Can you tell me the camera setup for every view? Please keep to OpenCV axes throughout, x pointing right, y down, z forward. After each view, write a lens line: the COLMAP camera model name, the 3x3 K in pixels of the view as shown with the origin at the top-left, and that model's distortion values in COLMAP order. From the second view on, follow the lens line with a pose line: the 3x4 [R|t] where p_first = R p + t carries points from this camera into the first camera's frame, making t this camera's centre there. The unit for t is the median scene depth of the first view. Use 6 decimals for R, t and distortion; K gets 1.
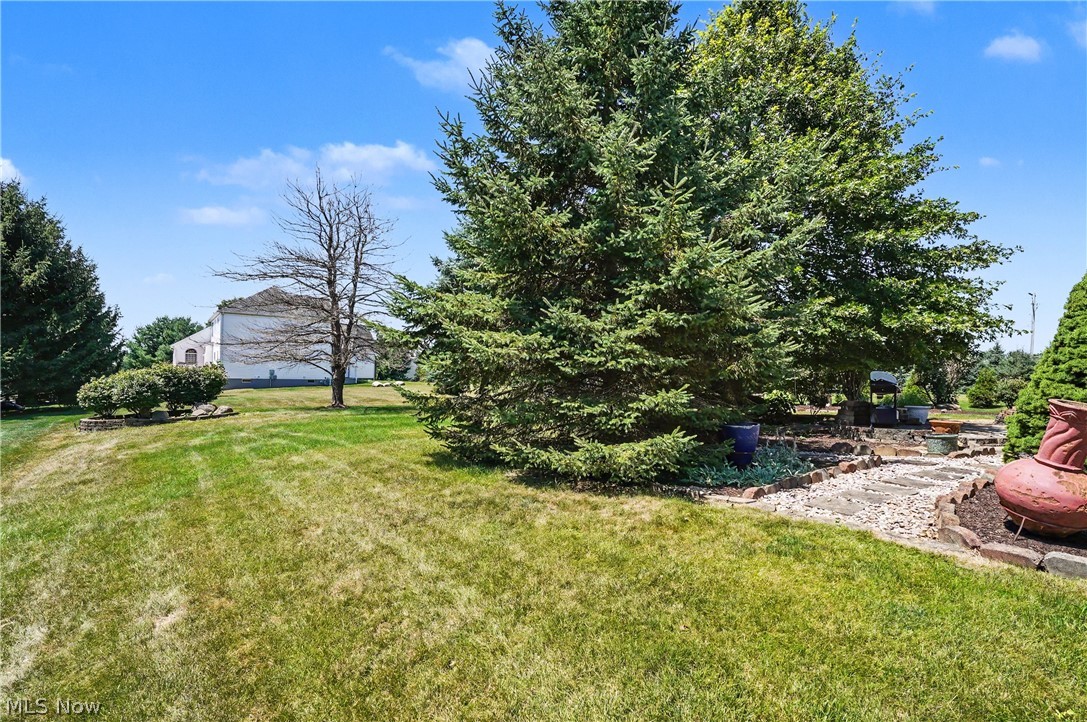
lens RADIAL K [[499.9, 0, 543.5], [0, 499.9, 365.5], [0, 0, 1]] dist [-0.004411, 0.000205]
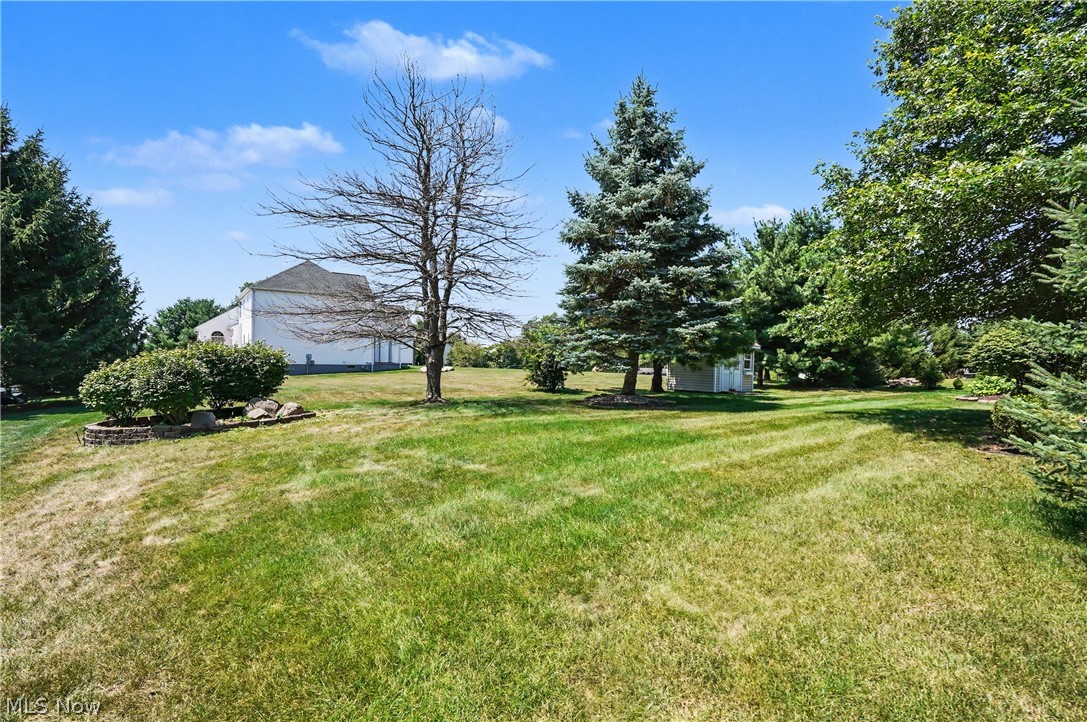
lens RADIAL K [[499.9, 0, 543.6], [0, 499.9, 358.2], [0, 0, 1]] dist [-0.004411, 0.000205]
pose [[0.999692, -0.004222, -0.024468, -0.241039], [0.004625, 0.999854, 0.016450, 0.008448], [0.024395, -0.016558, 0.999565, 0.281069]]
